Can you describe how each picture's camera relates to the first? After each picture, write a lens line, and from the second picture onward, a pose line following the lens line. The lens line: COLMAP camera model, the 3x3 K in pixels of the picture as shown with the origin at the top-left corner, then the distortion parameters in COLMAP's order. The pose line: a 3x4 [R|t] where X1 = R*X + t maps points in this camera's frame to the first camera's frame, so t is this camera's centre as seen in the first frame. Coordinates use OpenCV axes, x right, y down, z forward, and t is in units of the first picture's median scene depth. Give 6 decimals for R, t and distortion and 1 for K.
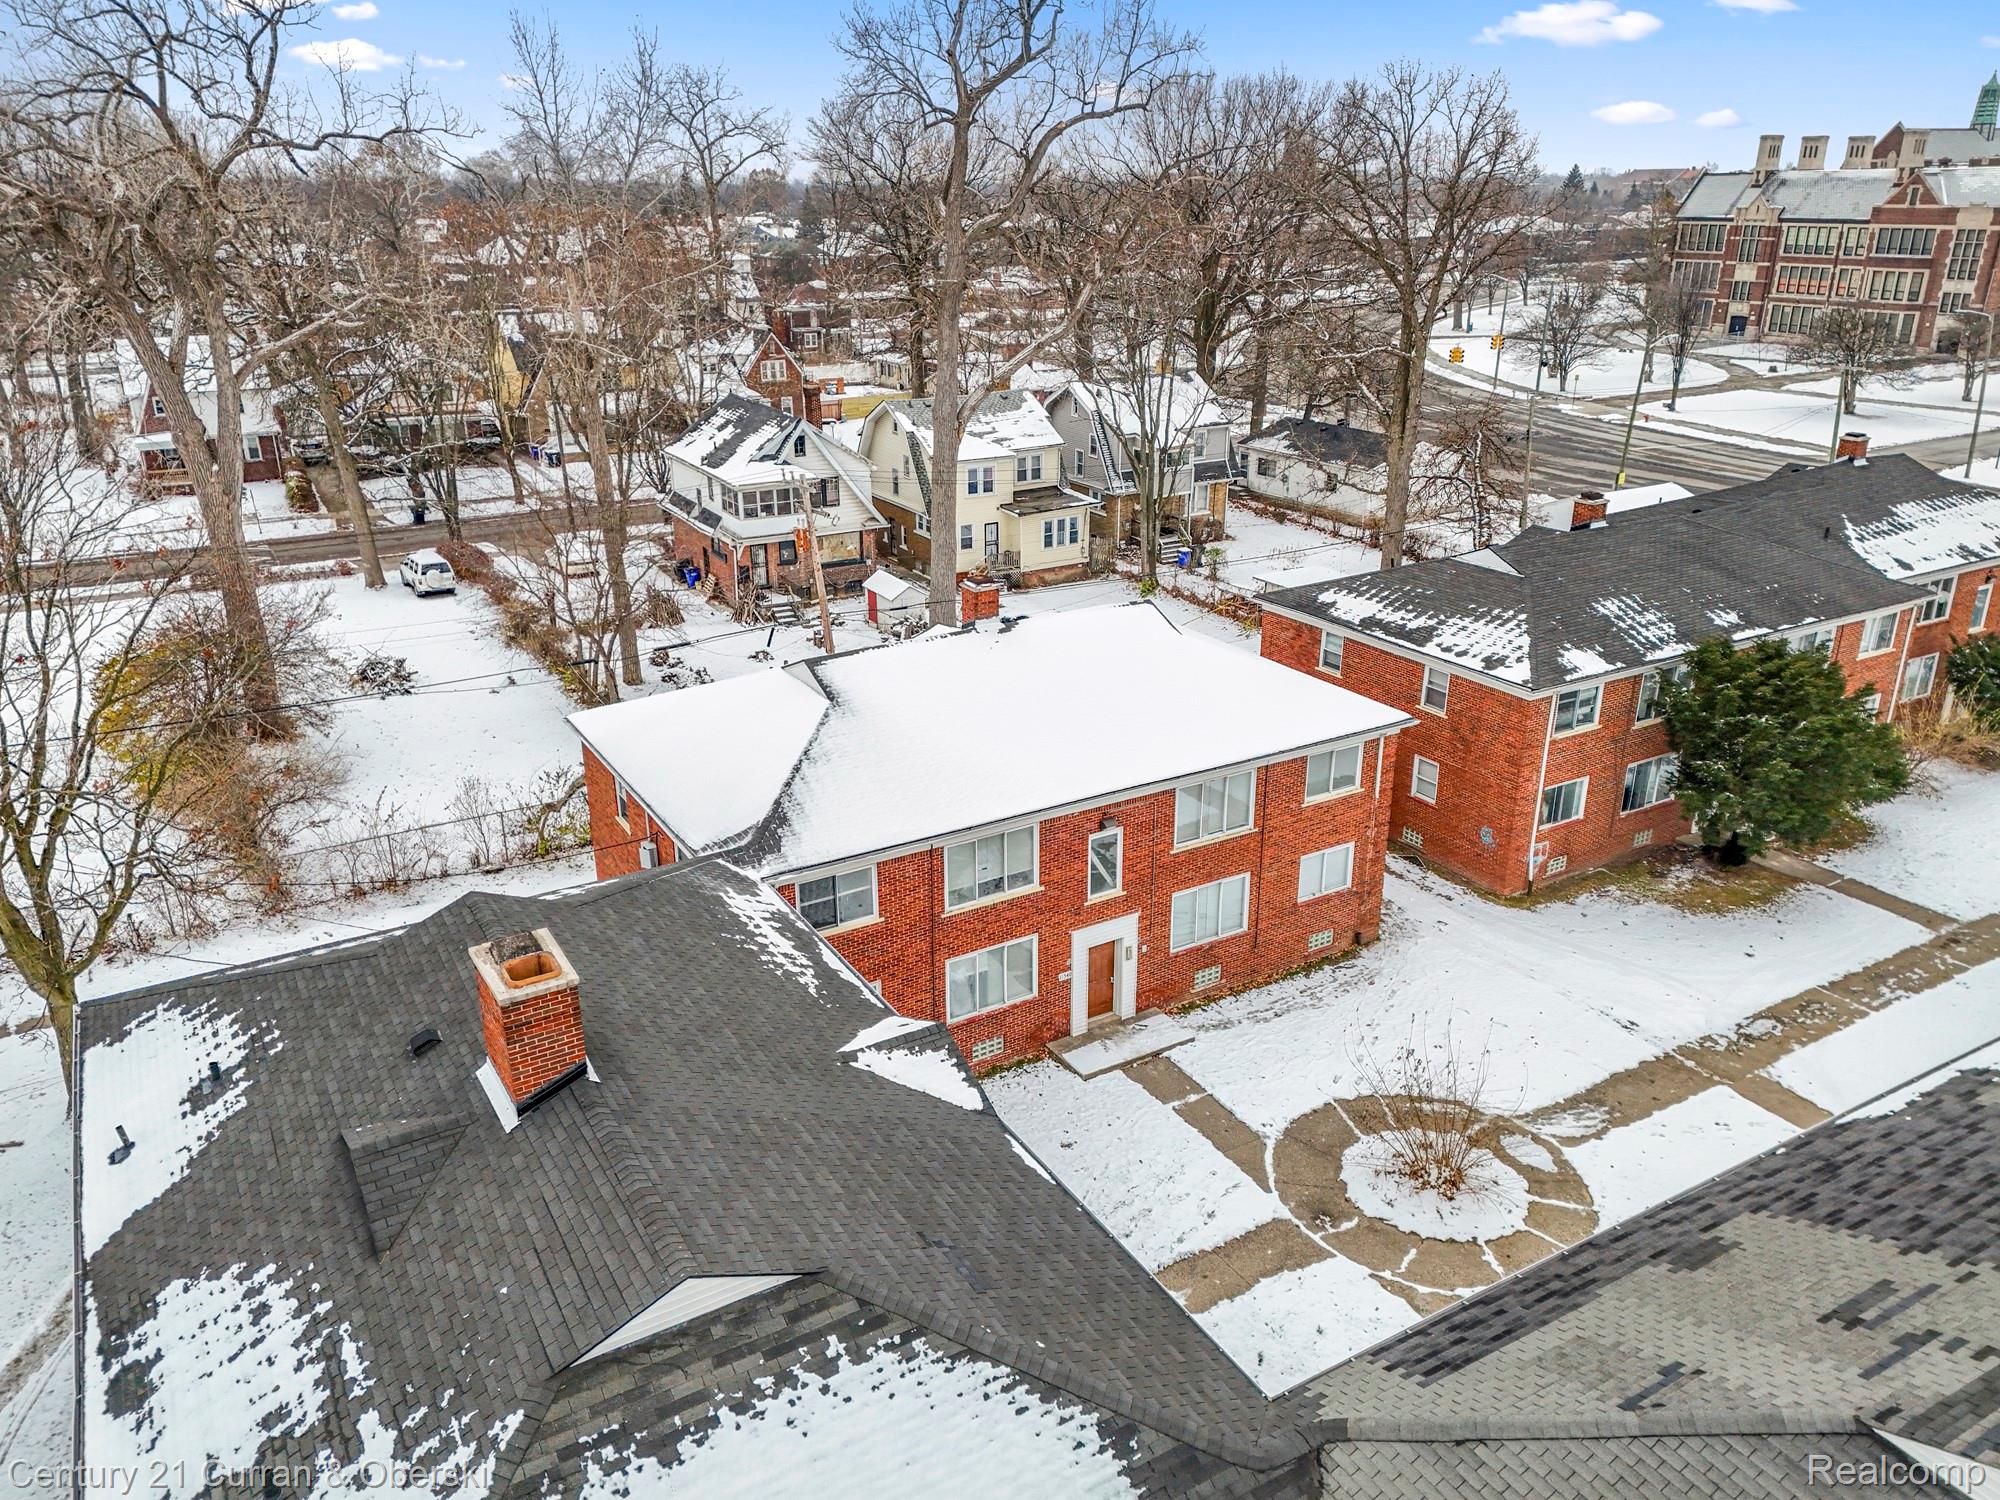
lens RADIAL K [[1453.4, 0, 995.9], [0, 1453.4, 748.1], [0, 0, 1]] dist [0.104118, -0.111872]
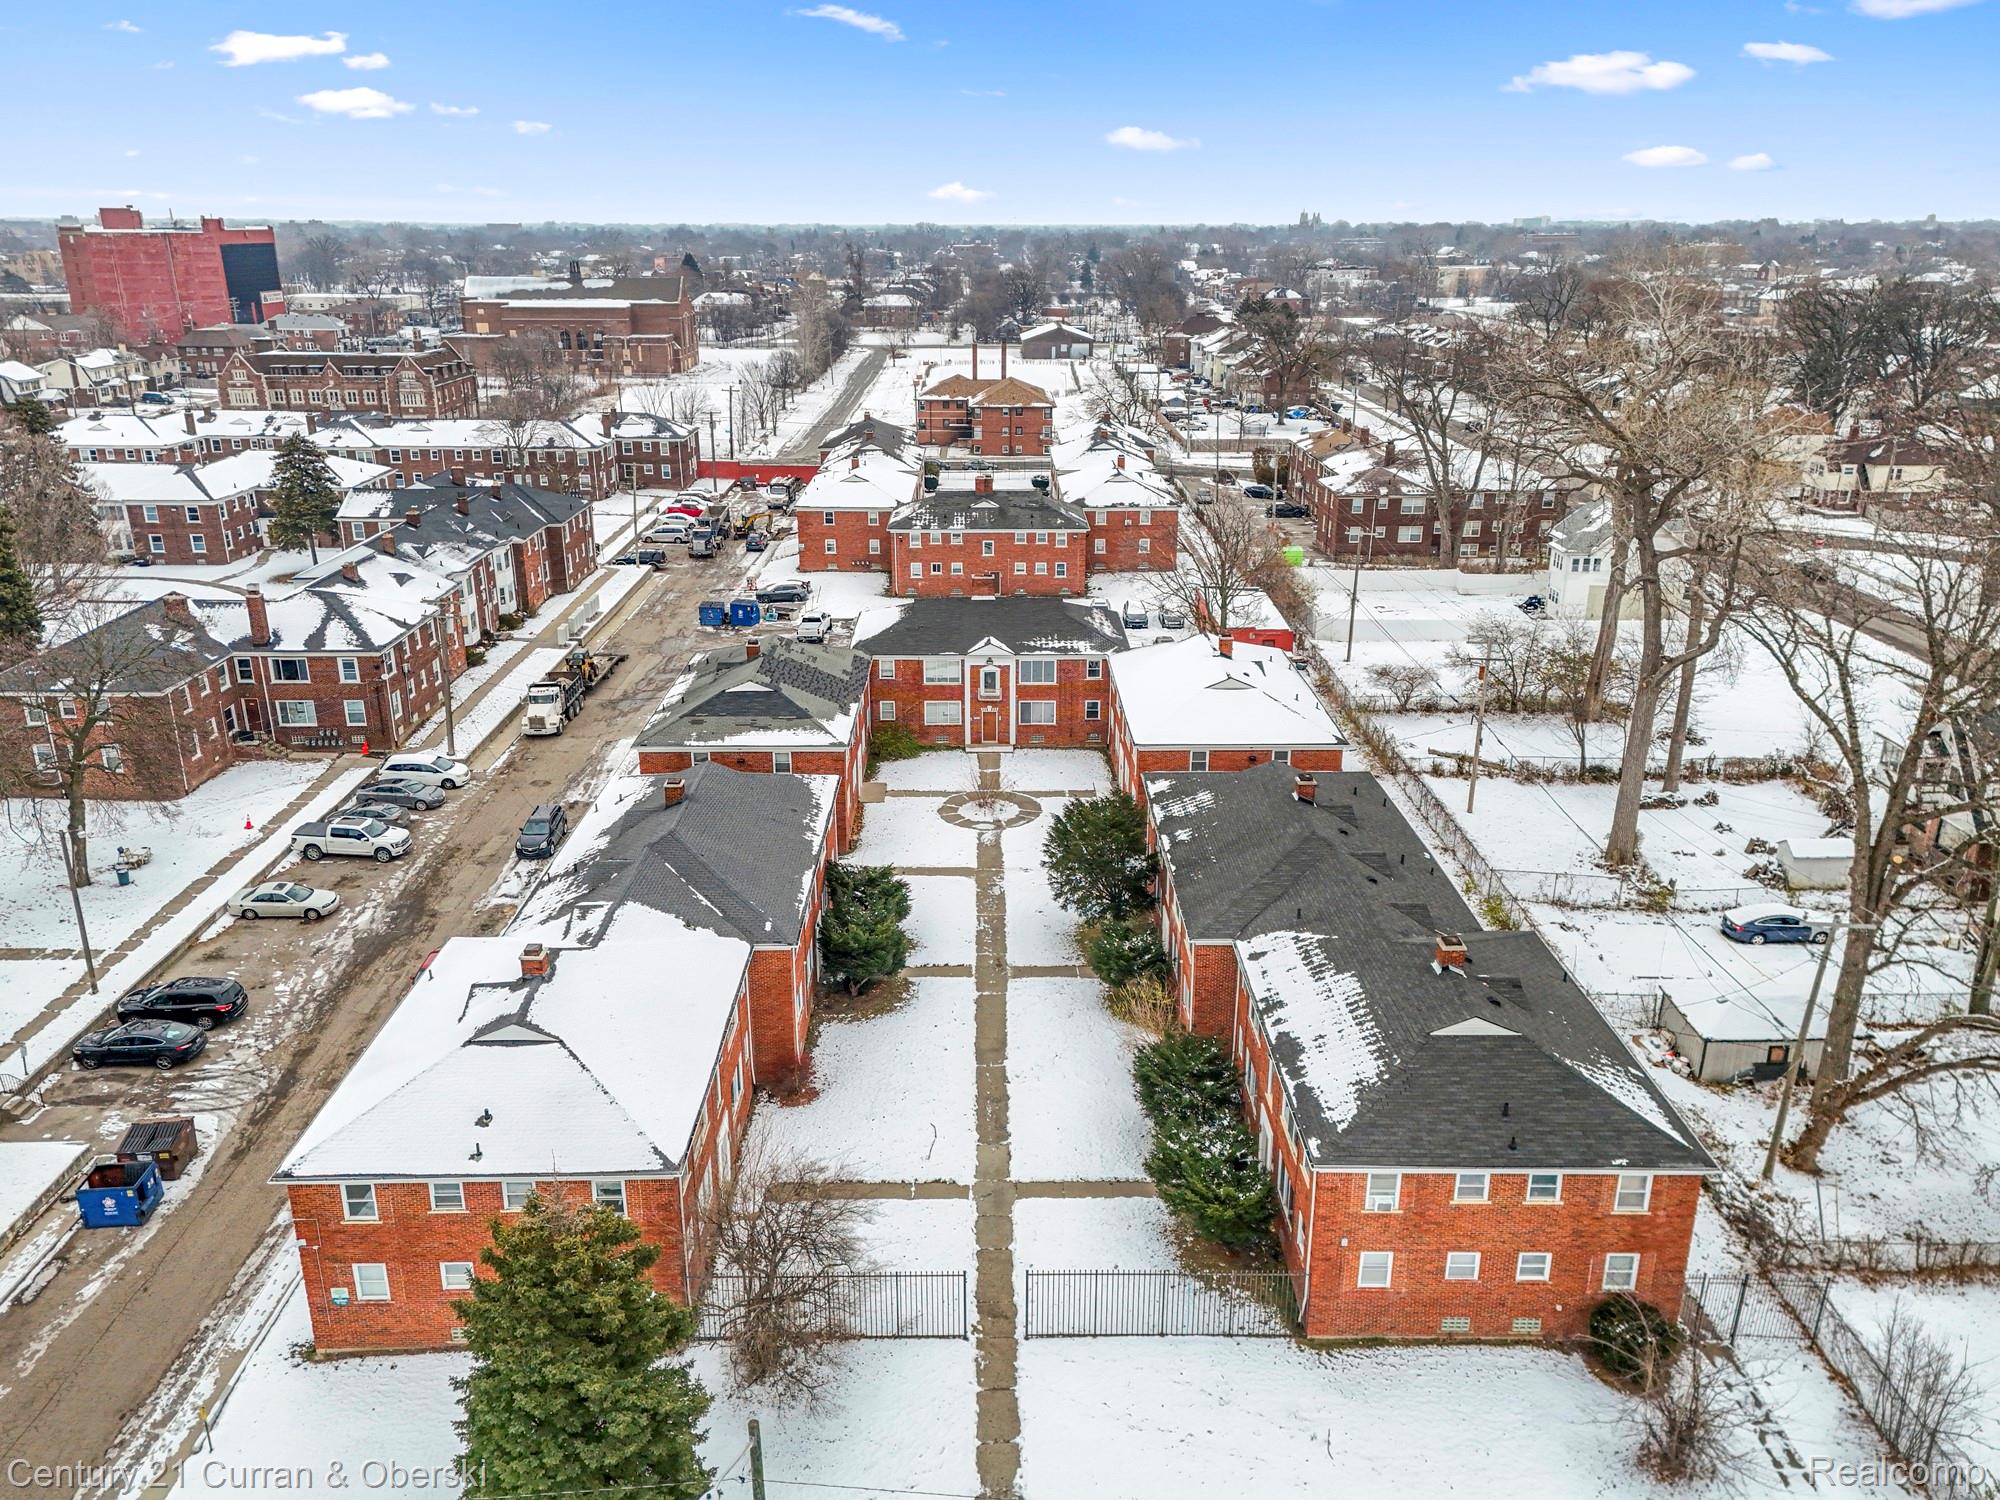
lens RADIAL K [[1474.7, 0, 994.1], [0, 1474.7, 753.4], [0, 0, 1]] dist [0.134176, -0.116248]
pose [[-0.499439, 0.296850, -0.813905, 1.955994], [-0.308961, 0.816664, 0.487445, -0.906944], [0.809385, 0.494914, -0.316159, 1.398089]]
